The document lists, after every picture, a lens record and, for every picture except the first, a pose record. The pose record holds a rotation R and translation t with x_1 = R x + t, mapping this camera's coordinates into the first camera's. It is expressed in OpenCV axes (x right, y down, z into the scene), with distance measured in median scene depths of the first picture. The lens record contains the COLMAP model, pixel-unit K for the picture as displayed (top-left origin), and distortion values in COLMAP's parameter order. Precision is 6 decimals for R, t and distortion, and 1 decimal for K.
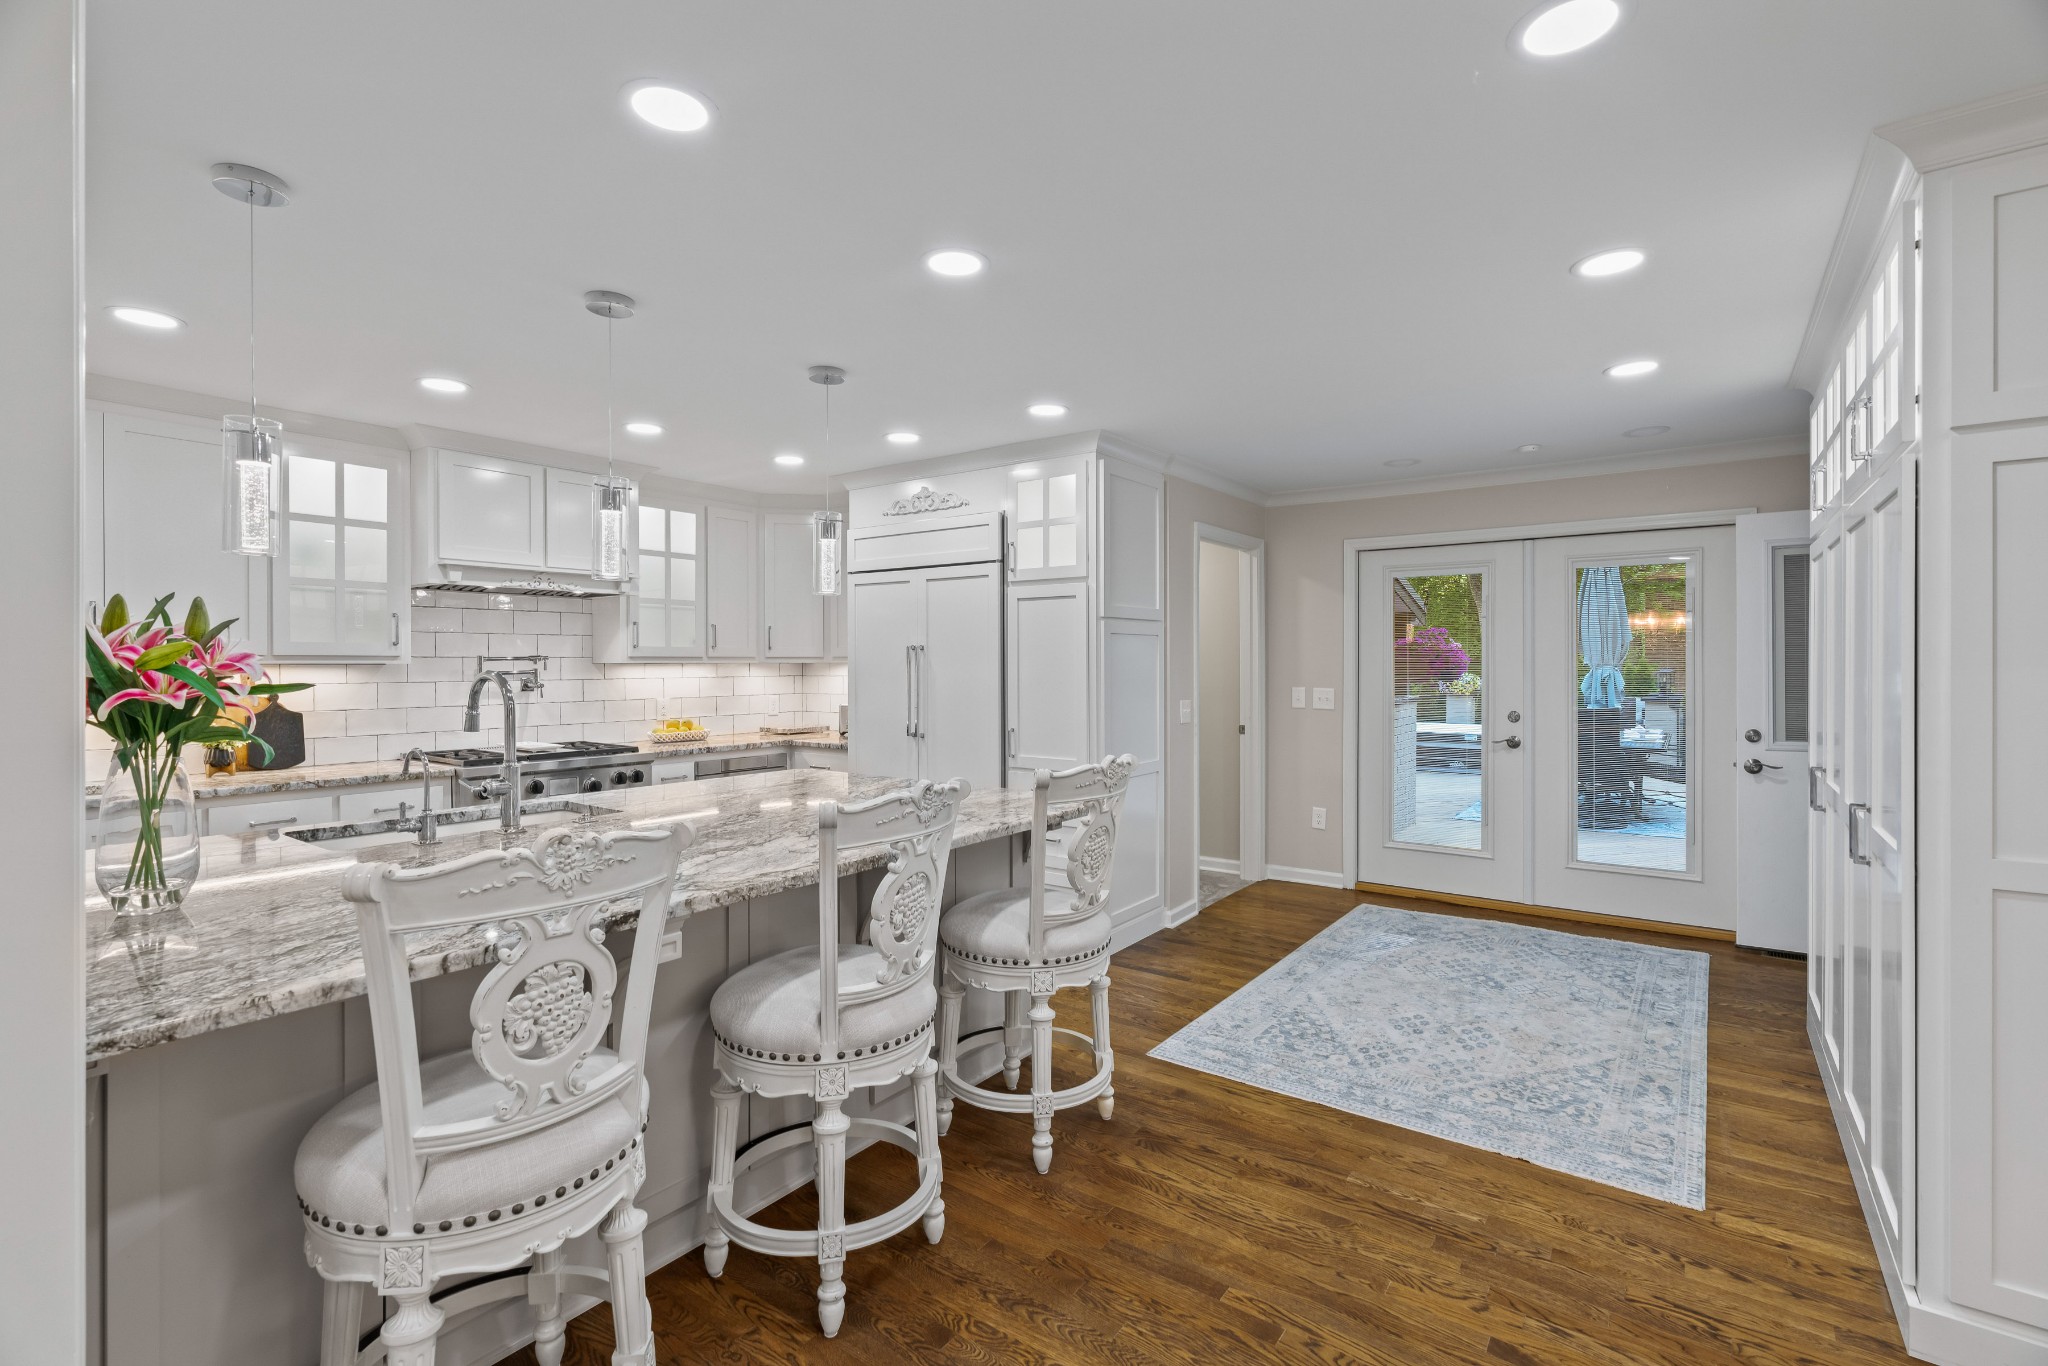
lens RADIAL K [[910.9, 0, 1035.3], [0, 910.9, 679.0], [0, 0, 1]] dist [-0.006102, 0.001399]
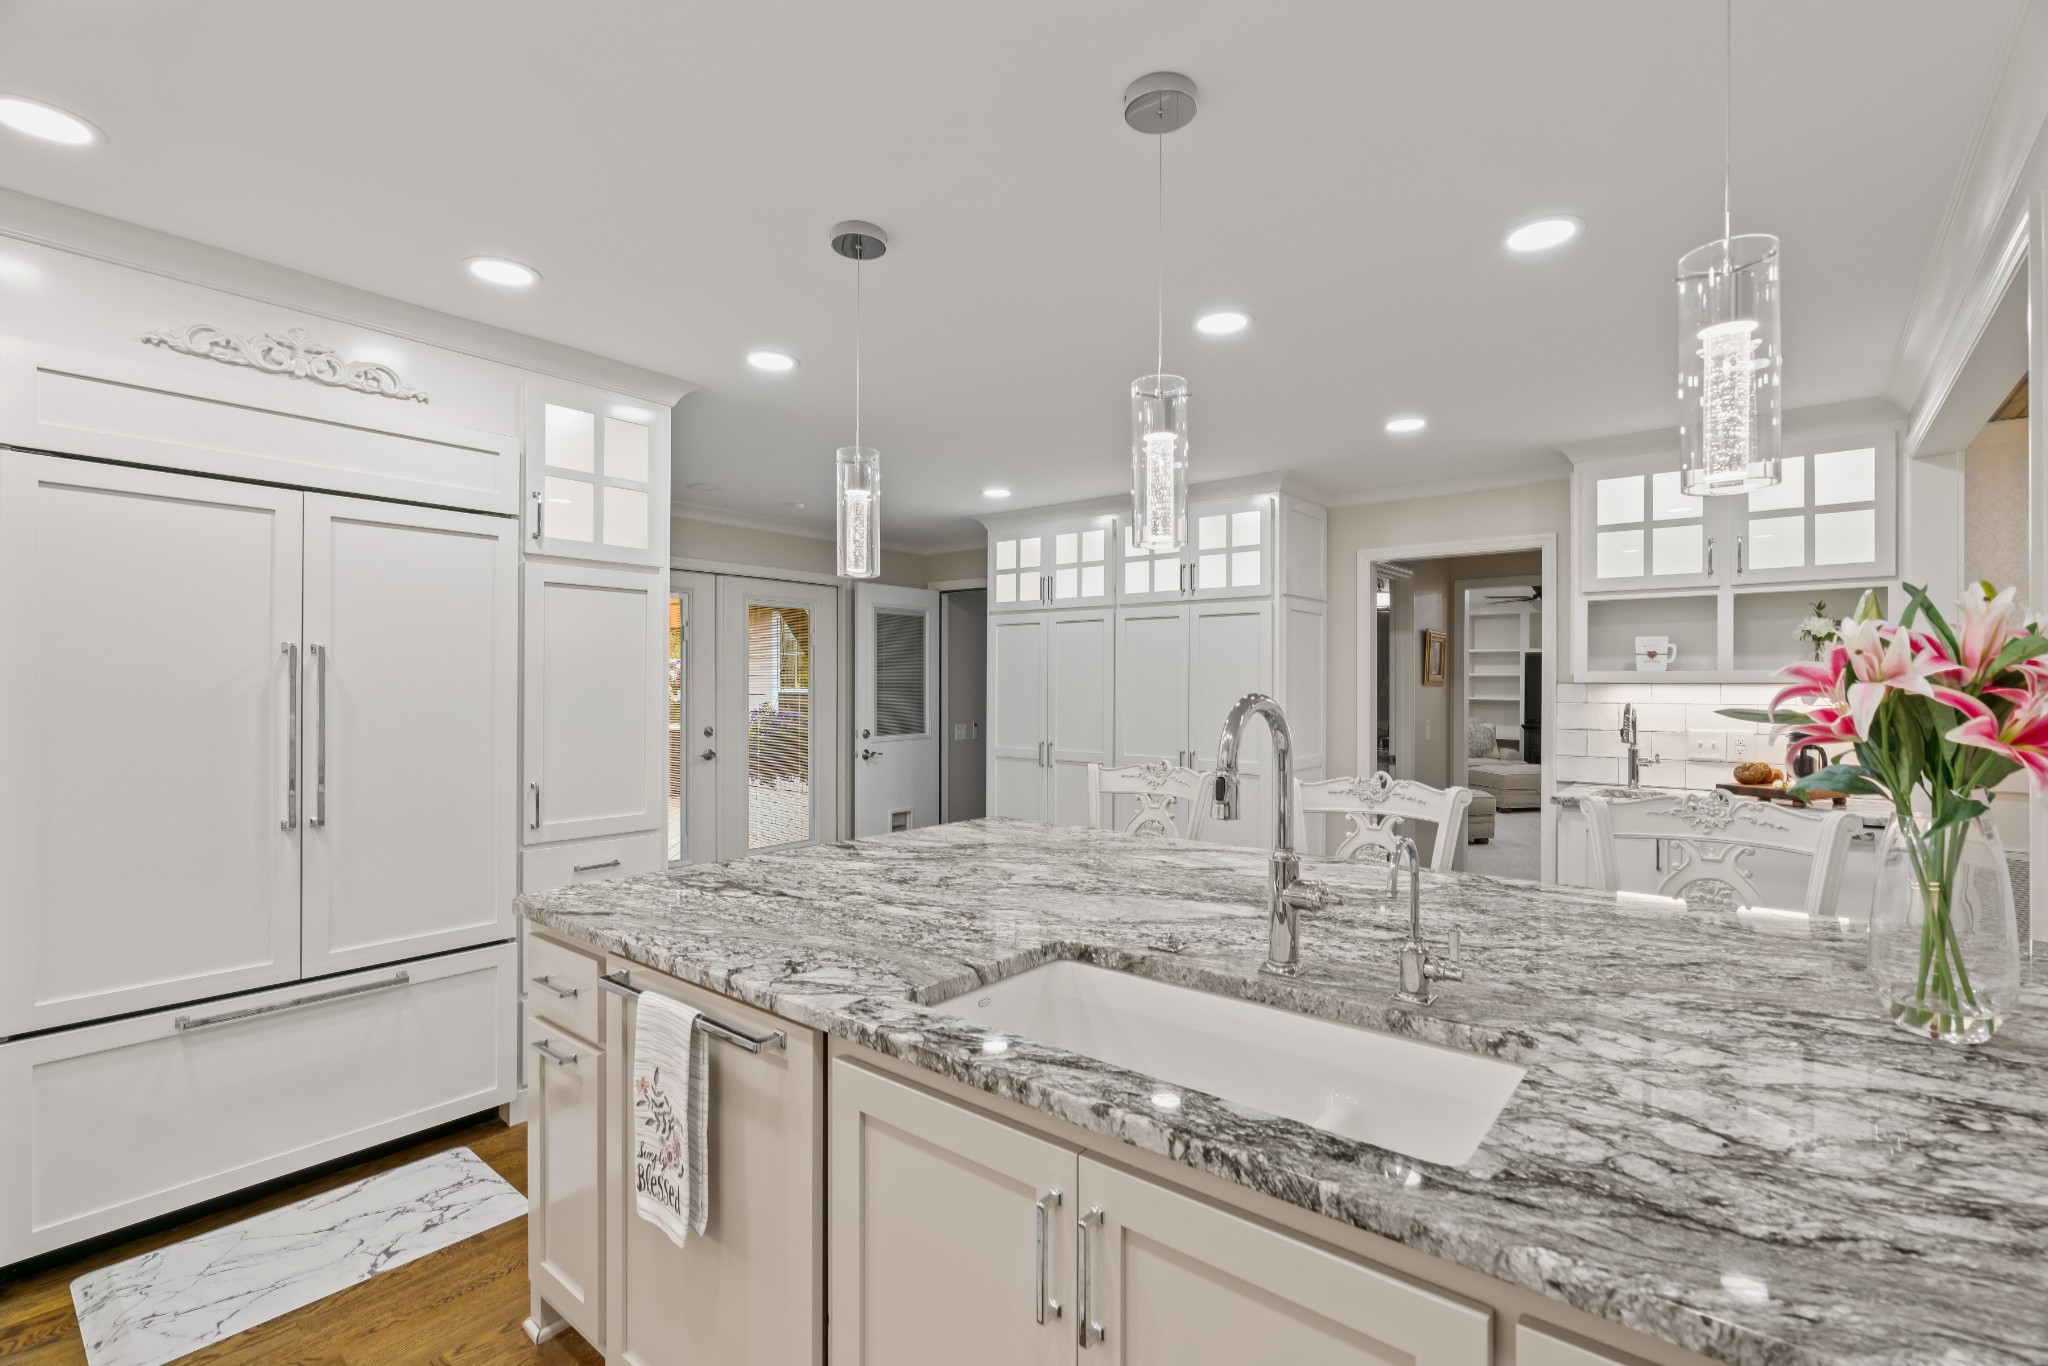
lens RADIAL K [[910.9, 0, 1032.8], [0, 910.9, 682.0], [0, 0, 1]] dist [-0.006102, 0.001399]
pose [[0.066172, 0.005835, 0.997791, -0.930118], [0.011622, 0.999911, -0.006619, -0.011695], [-0.997741, 0.012034, 0.066098, 0.891322]]
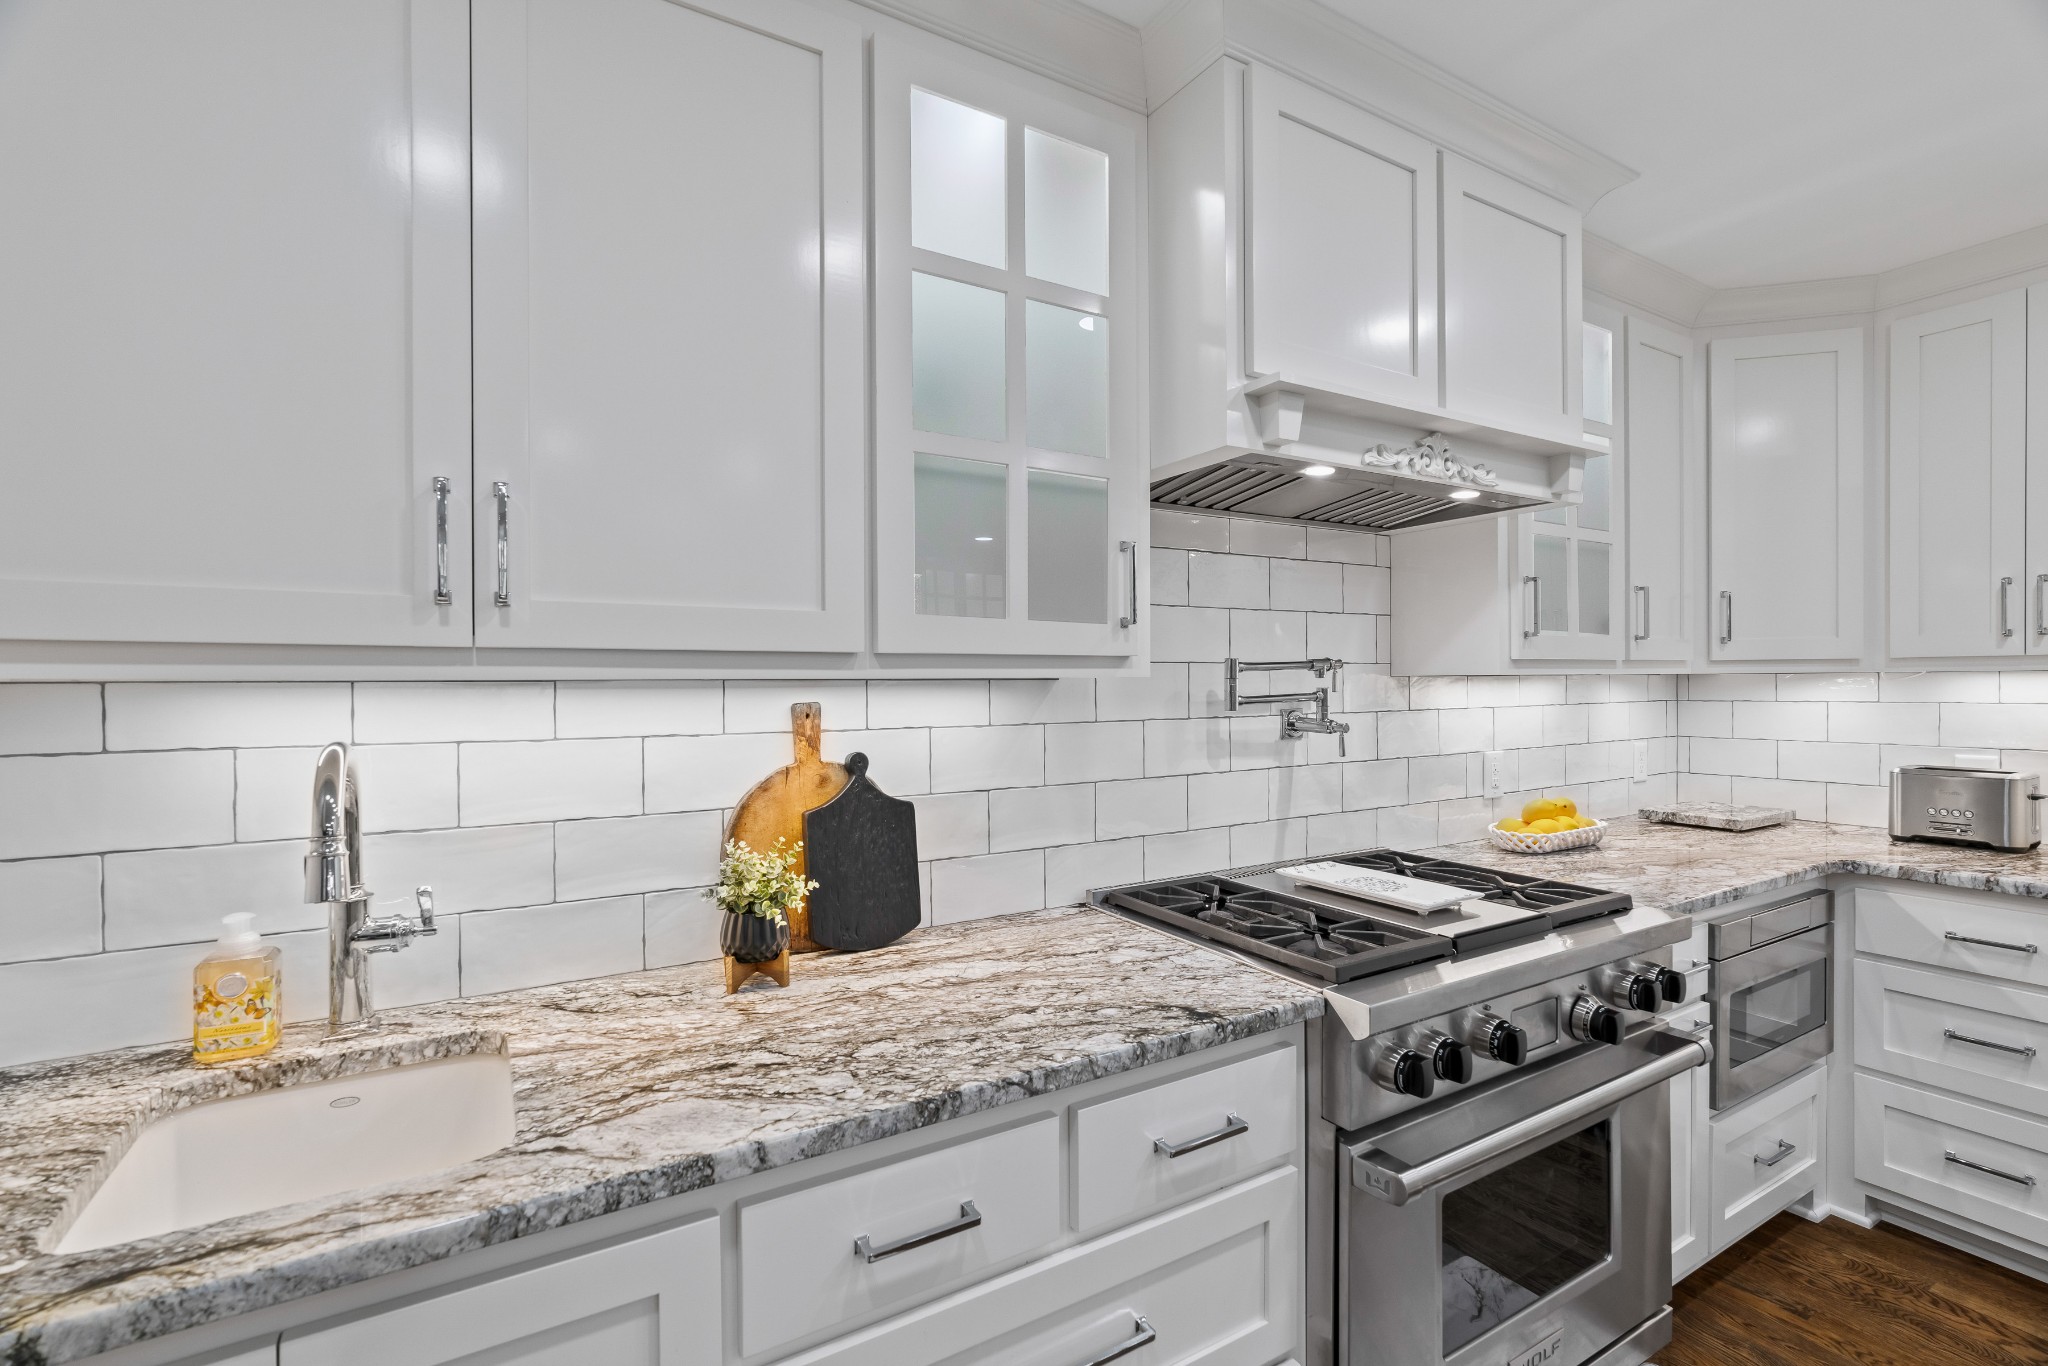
lens RADIAL K [[910.9, 0, 1022.1], [0, 910.9, 681.7], [0, 0, 1]] dist [-0.006102, 0.001399]
pose [[0.915196, -0.004293, -0.402986, -0.120842], [-0.001899, 0.999886, -0.014962, -0.001847], [0.403005, 0.014459, 0.915084, 0.130895]]
